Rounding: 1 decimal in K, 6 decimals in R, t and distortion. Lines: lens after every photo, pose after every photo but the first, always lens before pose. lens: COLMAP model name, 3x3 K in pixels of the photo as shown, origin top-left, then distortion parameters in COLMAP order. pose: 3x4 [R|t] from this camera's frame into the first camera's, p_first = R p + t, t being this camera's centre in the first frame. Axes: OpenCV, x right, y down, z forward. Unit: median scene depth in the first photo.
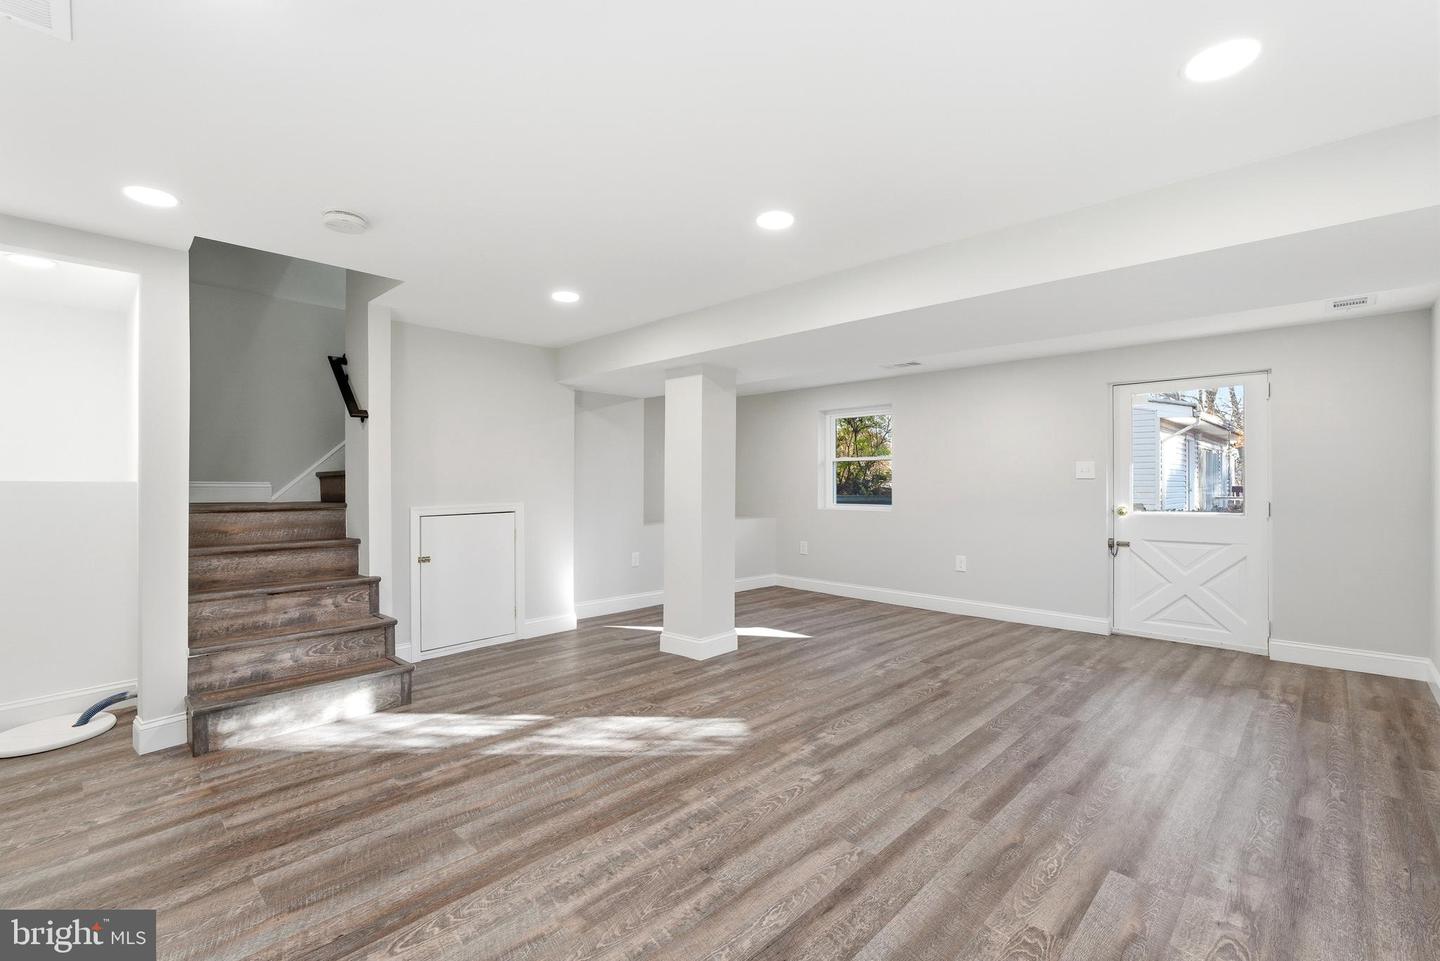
lens RADIAL K [[651.3, 0, 710.8], [0, 651.3, 492.0], [0, 0, 1]] dist [-0.003004, 0.000599]
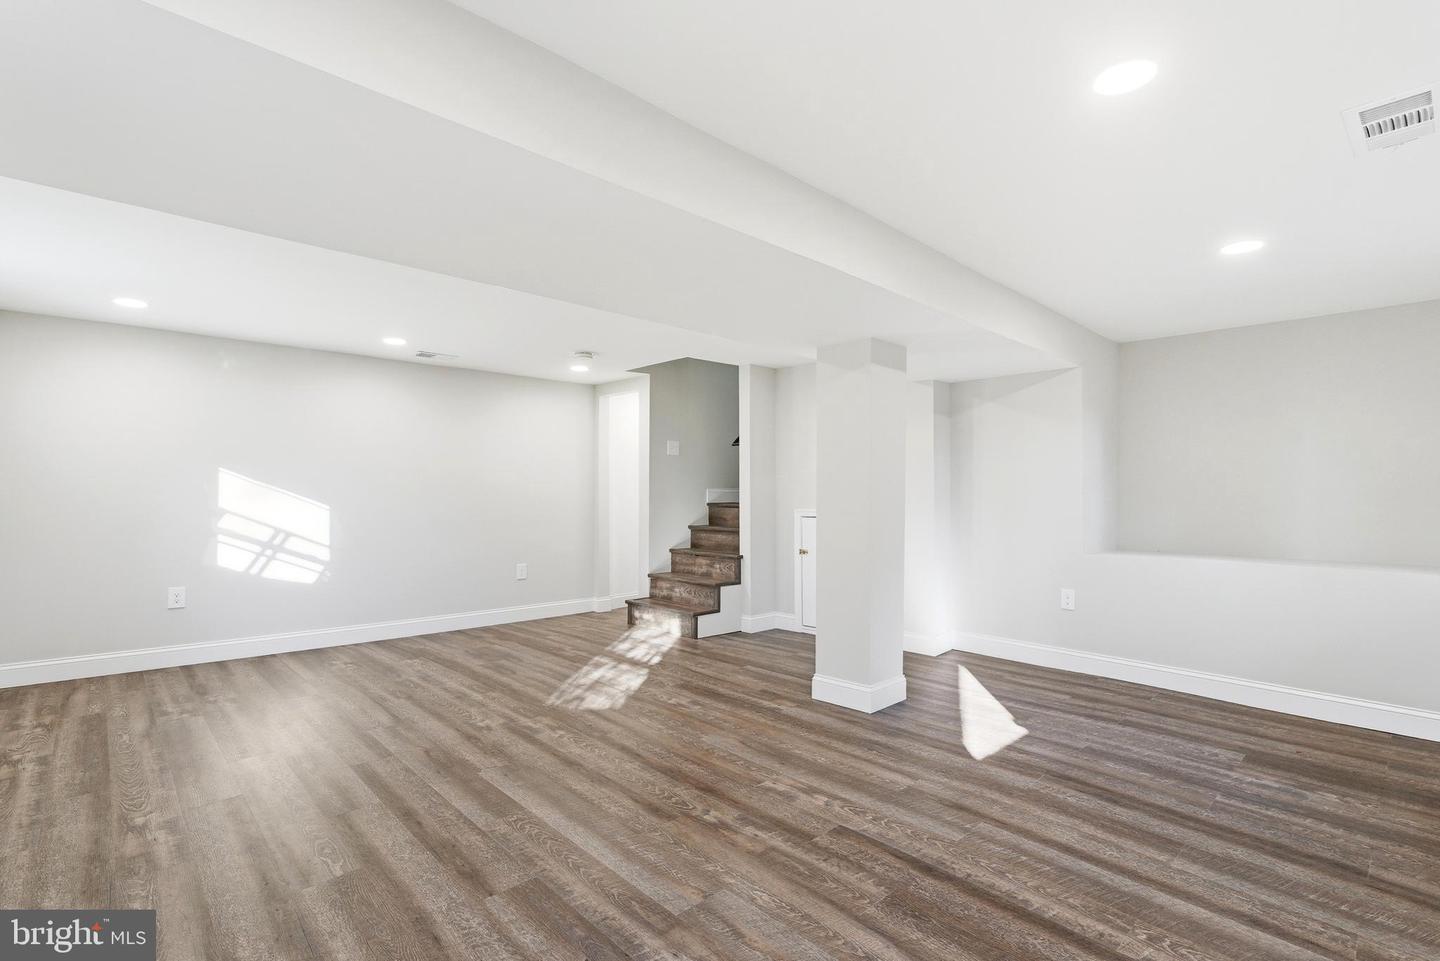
lens RADIAL K [[651.3, 0, 710.8], [0, 651.3, 492.0], [0, 0, 1]] dist [-0.003004, 0.000599]
pose [[-0.041222, 0.001817, -0.999148, 1.163336], [-0.013338, 0.999908, 0.002369, -0.017762], [0.999061, 0.013424, -0.041194, 1.233824]]
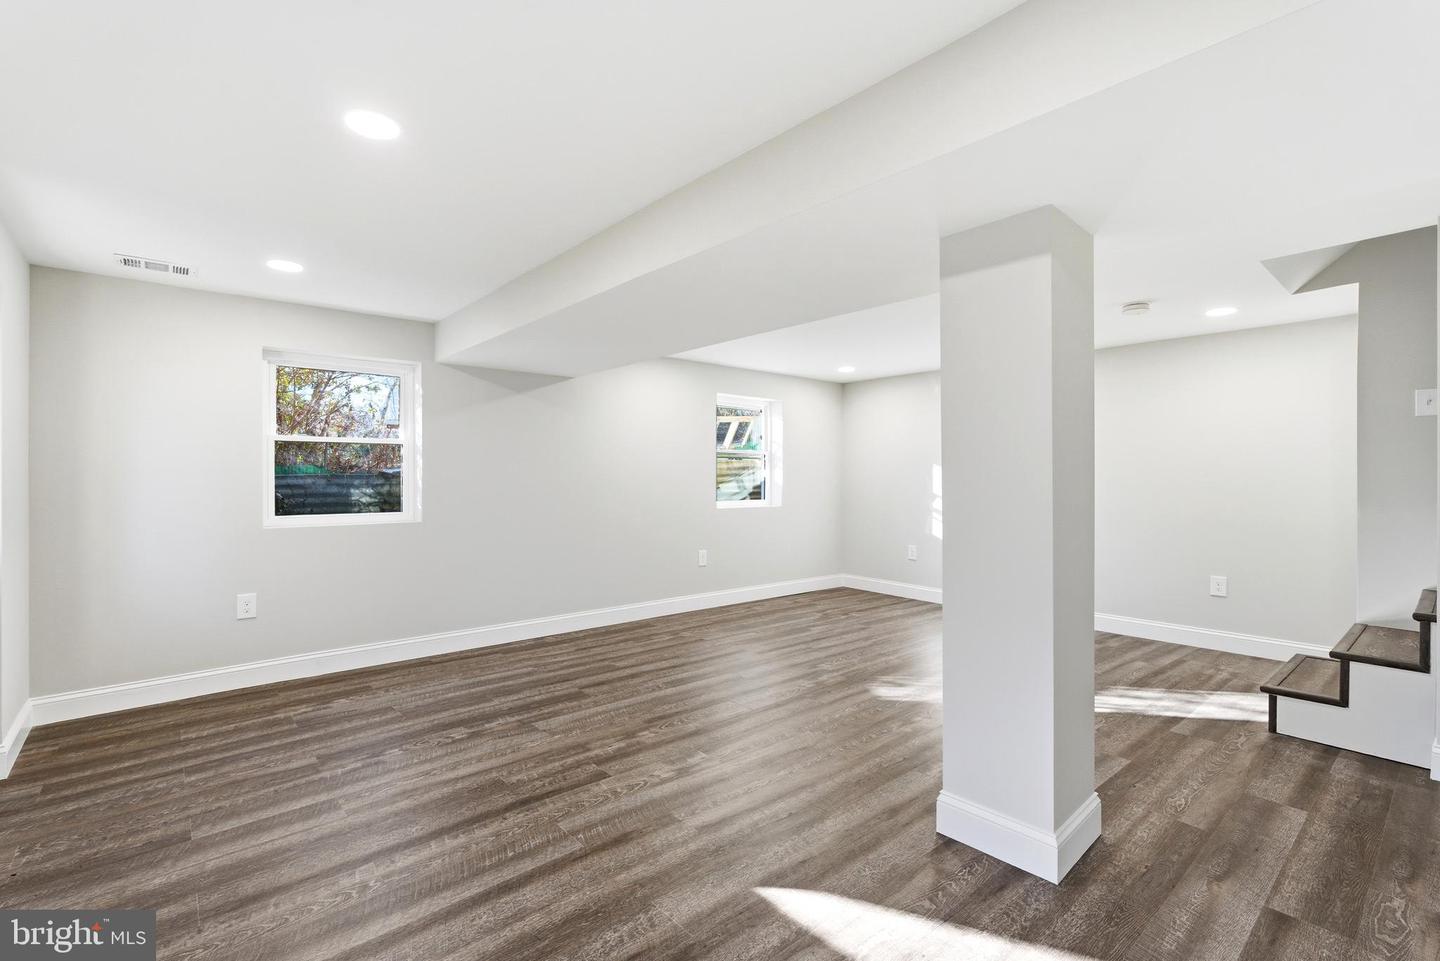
lens RADIAL K [[661.3, 0, 739.5], [0, 661.3, 476.6], [0, 0, 1]] dist [-0.009813, -0.000083]
pose [[-0.998697, 0.000334, 0.051038, 0.231062], [0.000650, 0.999981, 0.006173, -0.026582], [-0.051035, 0.006198, -0.998678, 2.166530]]
